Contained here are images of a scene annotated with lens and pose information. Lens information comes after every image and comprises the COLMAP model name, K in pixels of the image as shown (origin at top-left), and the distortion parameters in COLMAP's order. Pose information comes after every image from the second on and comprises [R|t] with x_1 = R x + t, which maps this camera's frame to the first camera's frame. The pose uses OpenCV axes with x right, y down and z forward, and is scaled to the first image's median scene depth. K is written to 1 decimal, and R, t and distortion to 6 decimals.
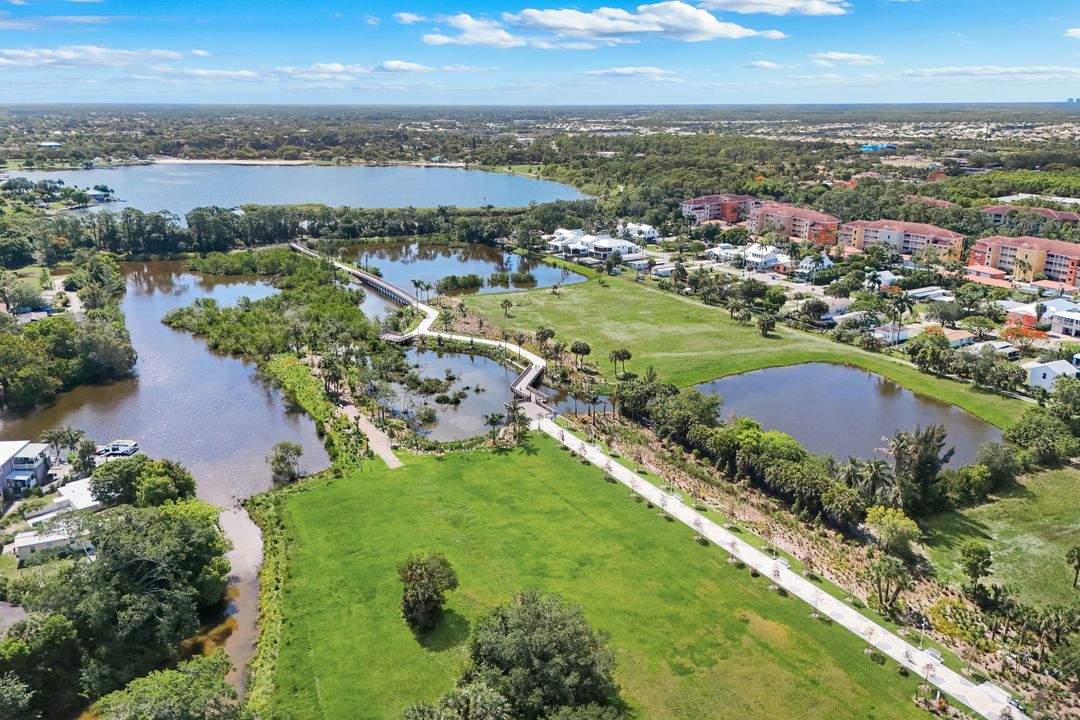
lens RADIAL K [[829.5, 0, 525.3], [0, 829.5, 330.6], [0, 0, 1]] dist [0.089024, -0.102453]
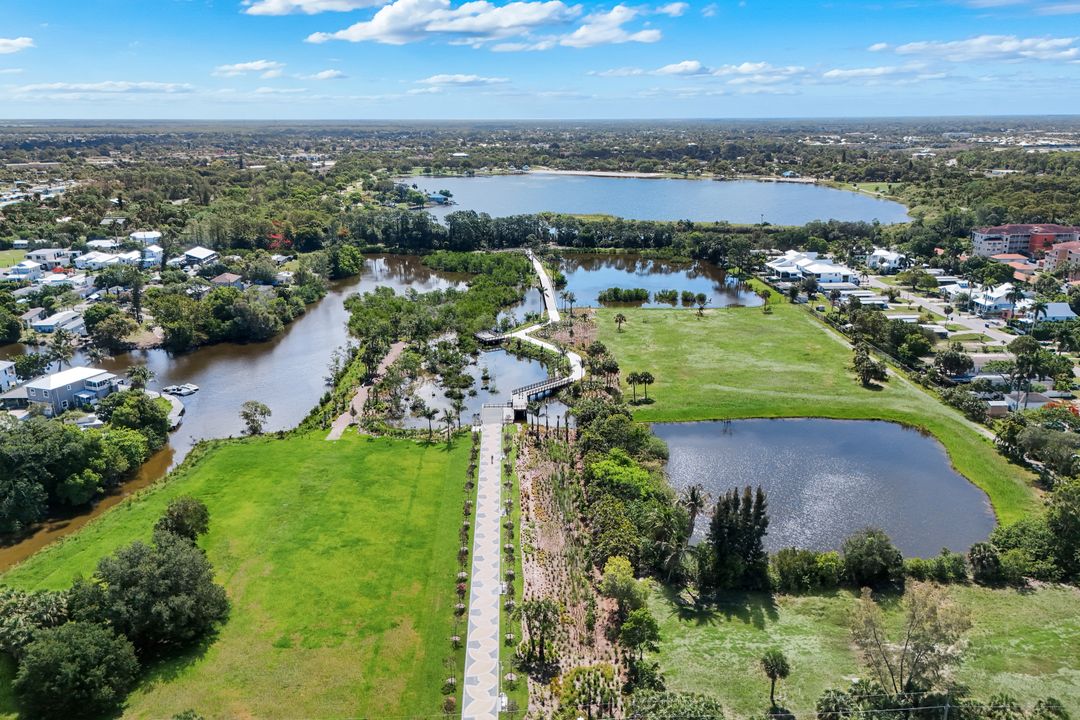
lens RADIAL K [[829.5, 0, 525.3], [0, 829.5, 330.6], [0, 0, 1]] dist [0.089024, -0.102453]
pose [[0.885629, 0.113030, -0.450428, 0.208450], [-0.119865, 0.992699, 0.013429, -0.010924], [0.448657, 0.042097, 0.892712, 0.036702]]
